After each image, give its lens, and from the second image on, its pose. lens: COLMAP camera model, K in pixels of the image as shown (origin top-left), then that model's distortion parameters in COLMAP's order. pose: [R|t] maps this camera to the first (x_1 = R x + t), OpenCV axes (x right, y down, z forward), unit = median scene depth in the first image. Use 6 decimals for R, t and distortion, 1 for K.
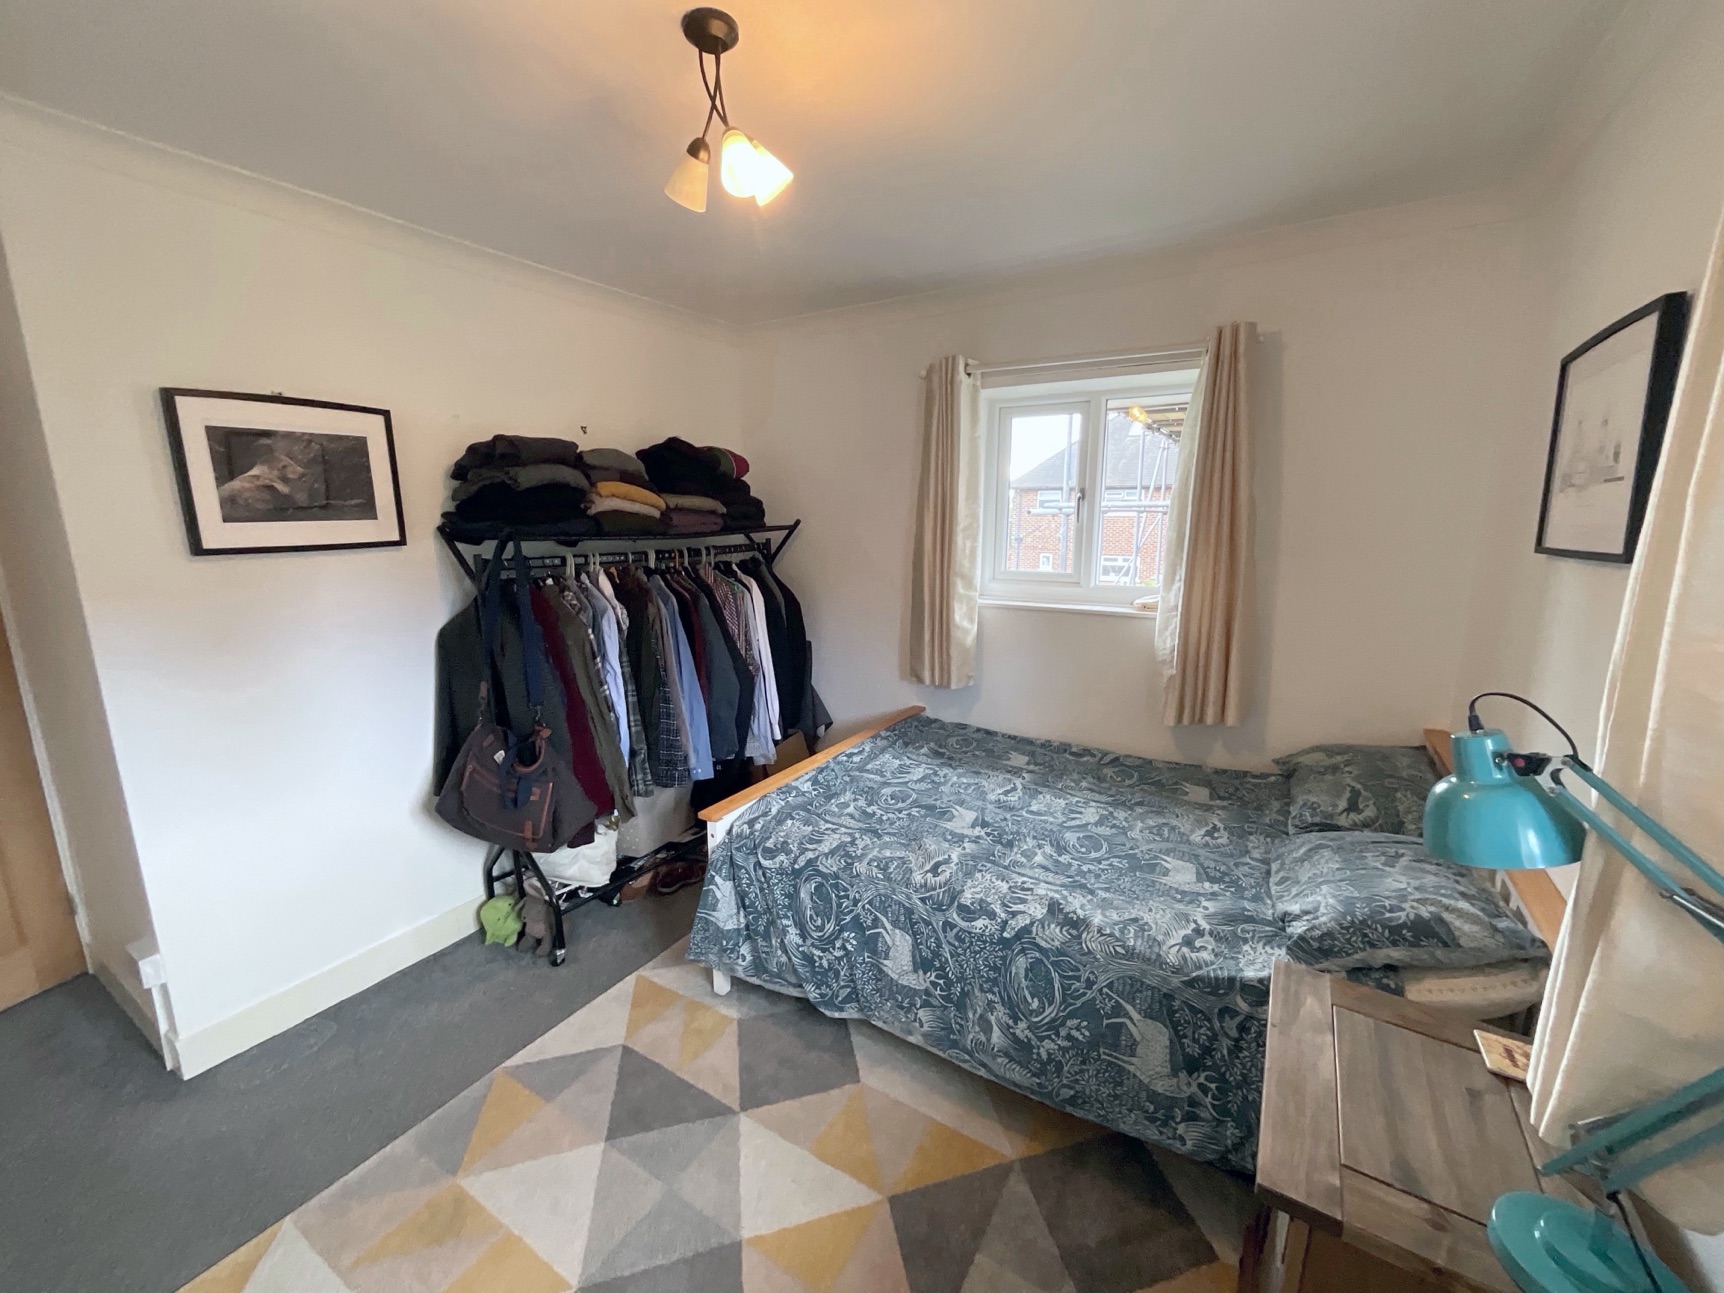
lens RADIAL K [[699.5, 0, 868.9], [0, 699.5, 653.1], [0, 0, 1]] dist [-0.000797, 0.000221]
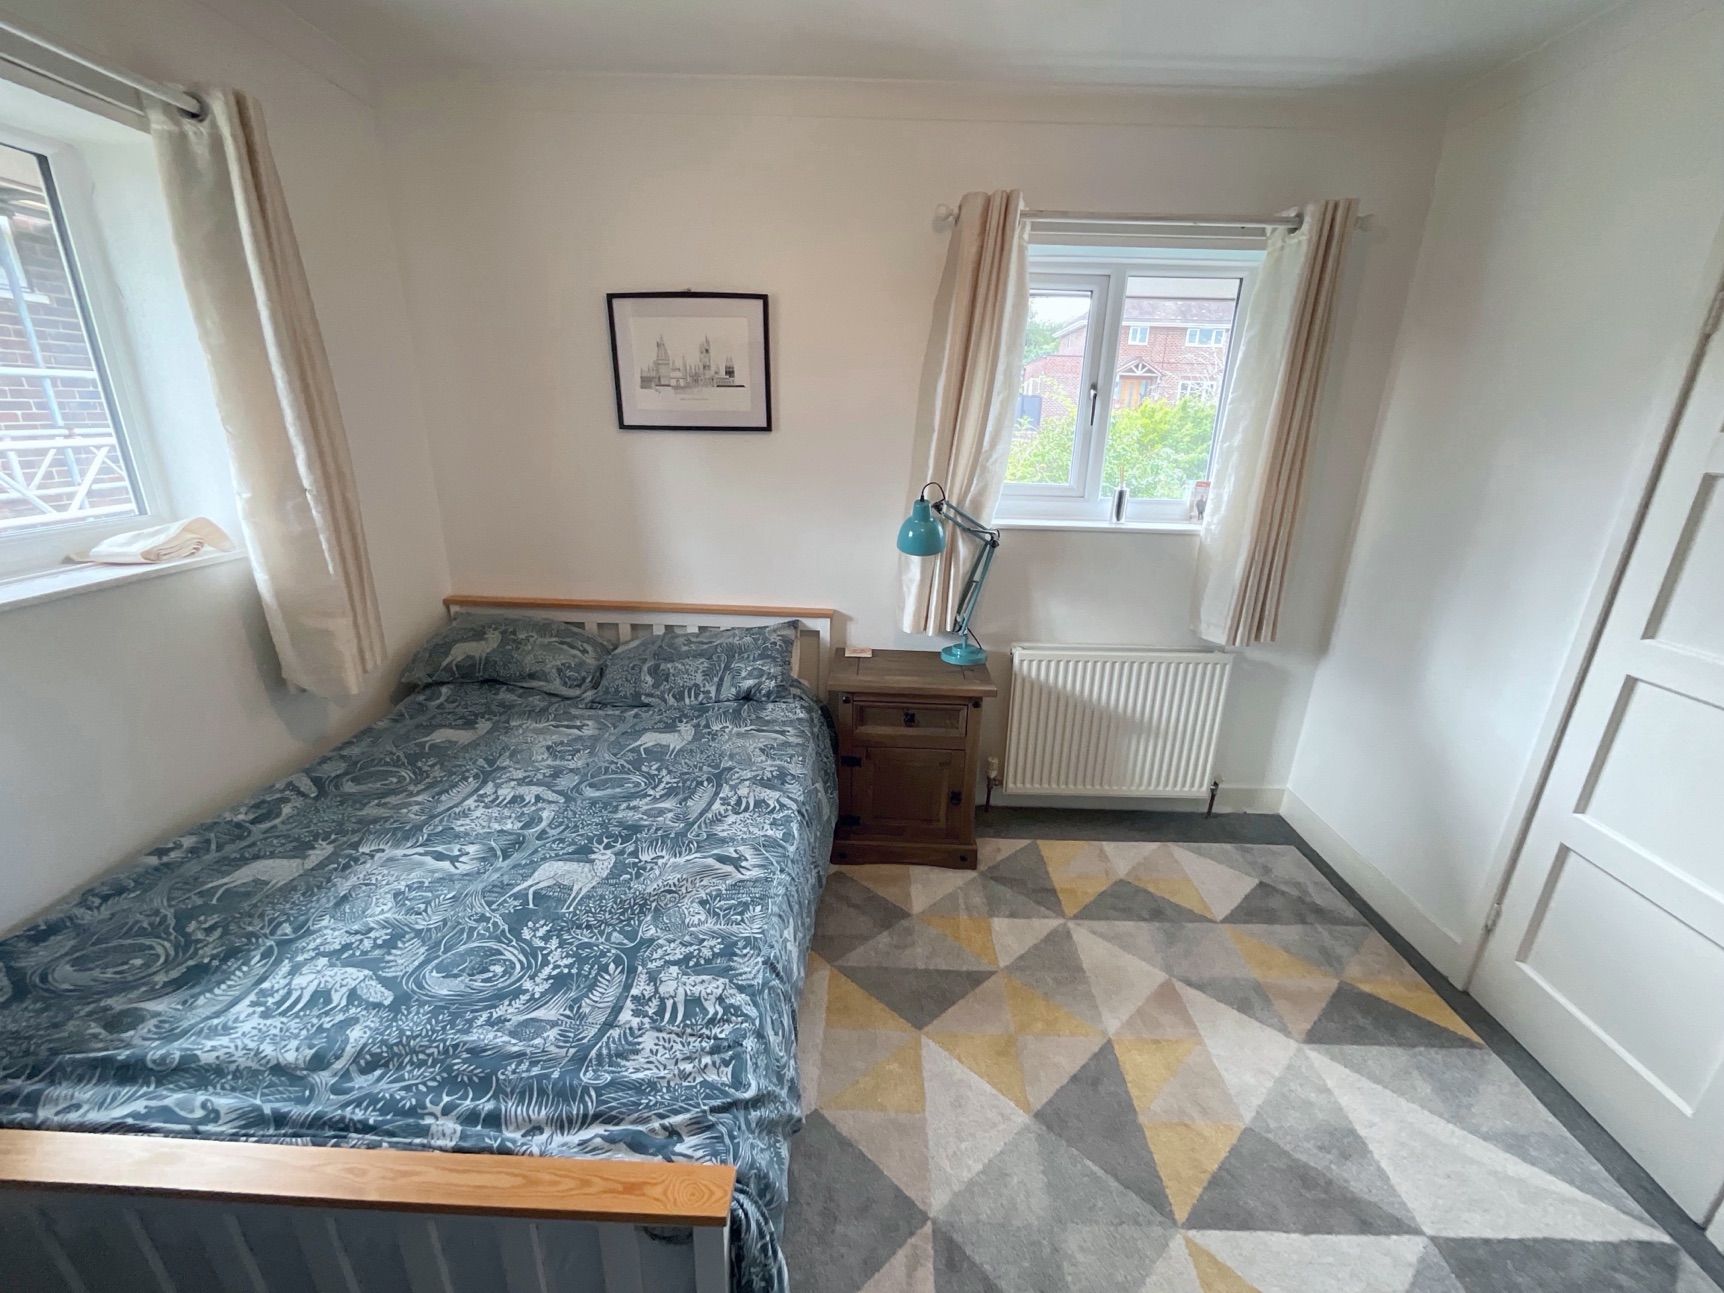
lens RADIAL K [[699.5, 0, 857.2], [0, 699.5, 648.1], [0, 0, 1]] dist [-0.000797, 0.000221]
pose [[-0.494725, -0.285545, 0.820799, -0.540560], [0.145481, 0.903940, 0.402154, -0.202965], [-0.856786, 0.318367, -0.405660, 1.076481]]
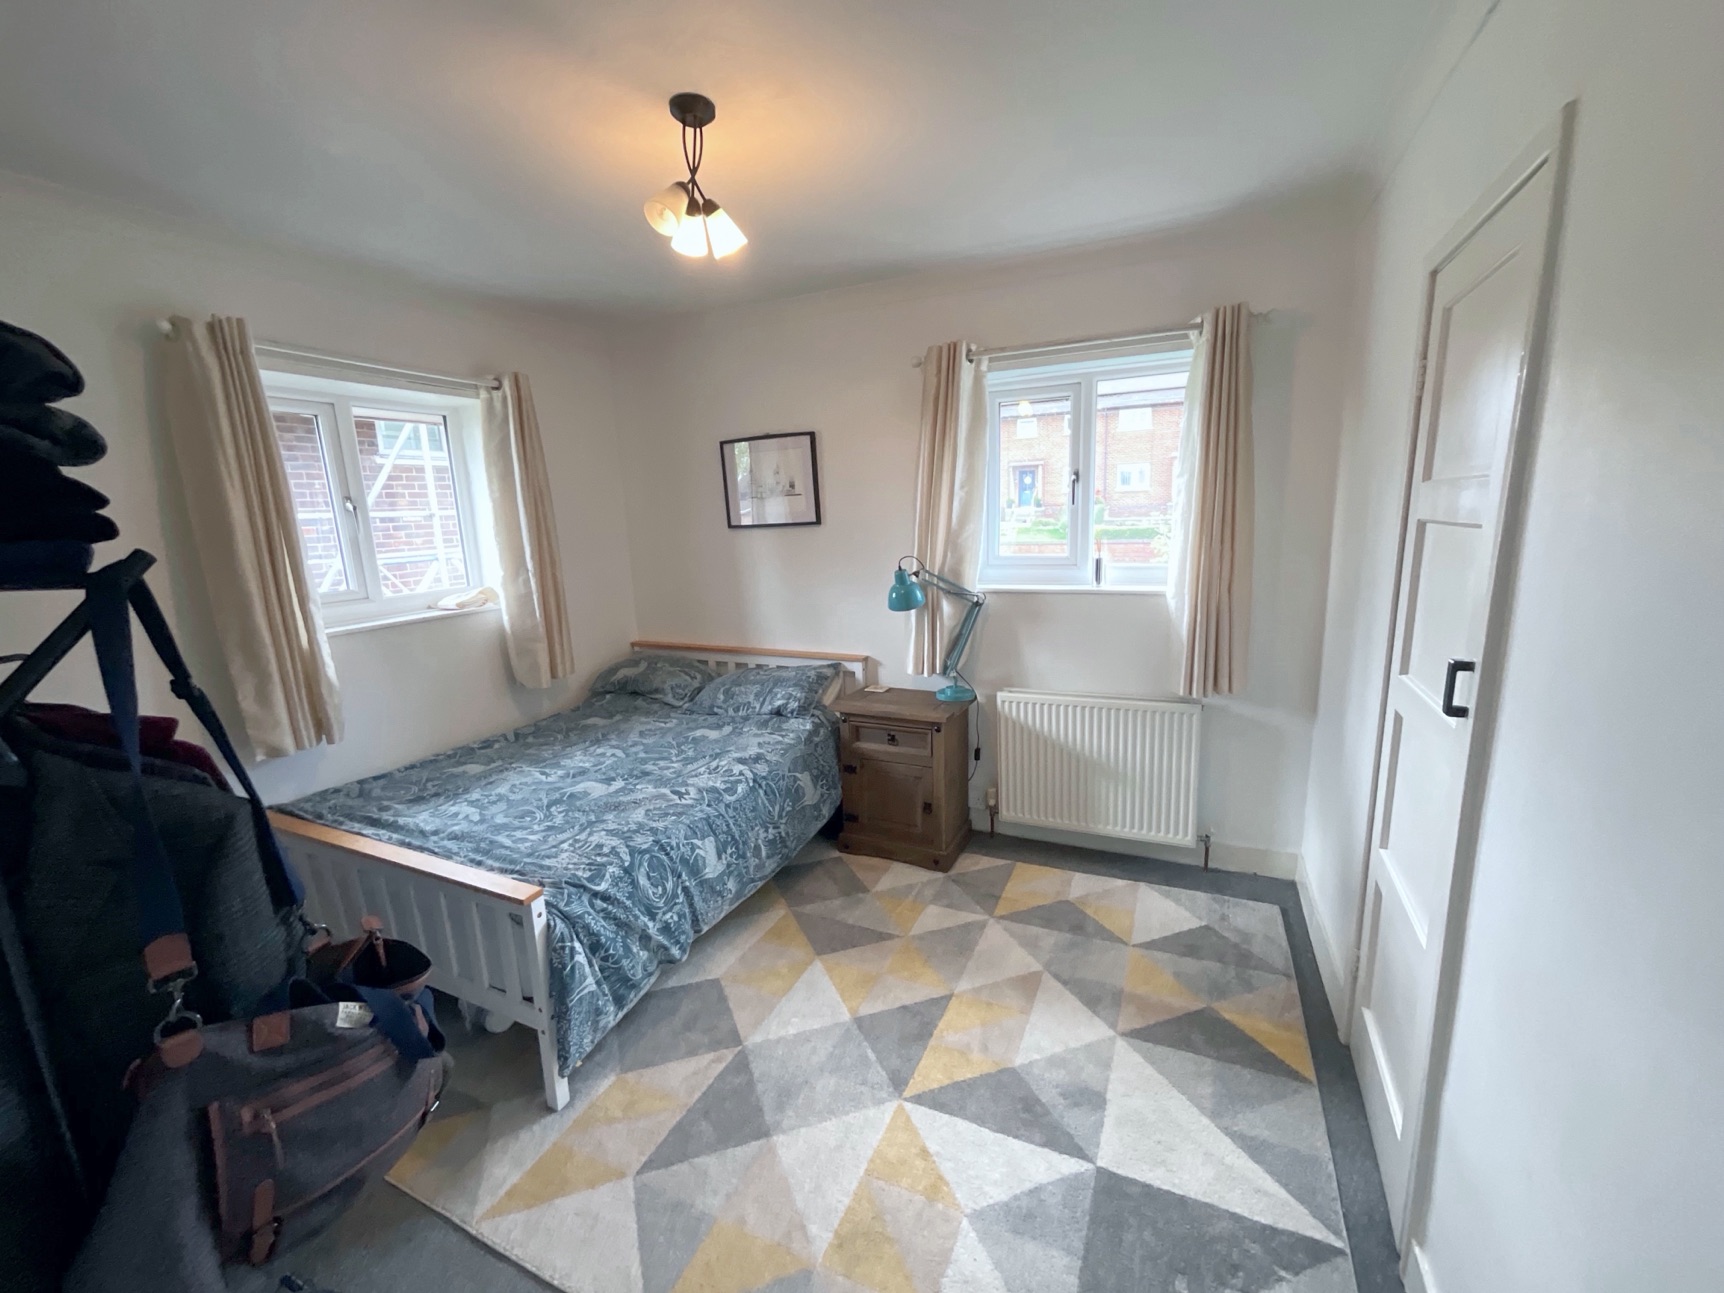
lens RADIAL K [[699.5, 0, 853.9], [0, 699.5, 648.5], [0, 0, 1]] dist [-0.000797, 0.000221]
pose [[-0.094970, -0.191087, 0.976968, -1.067160], [0.232741, 0.949942, 0.208425, -0.123123], [-0.967891, 0.247174, -0.045743, 0.660435]]
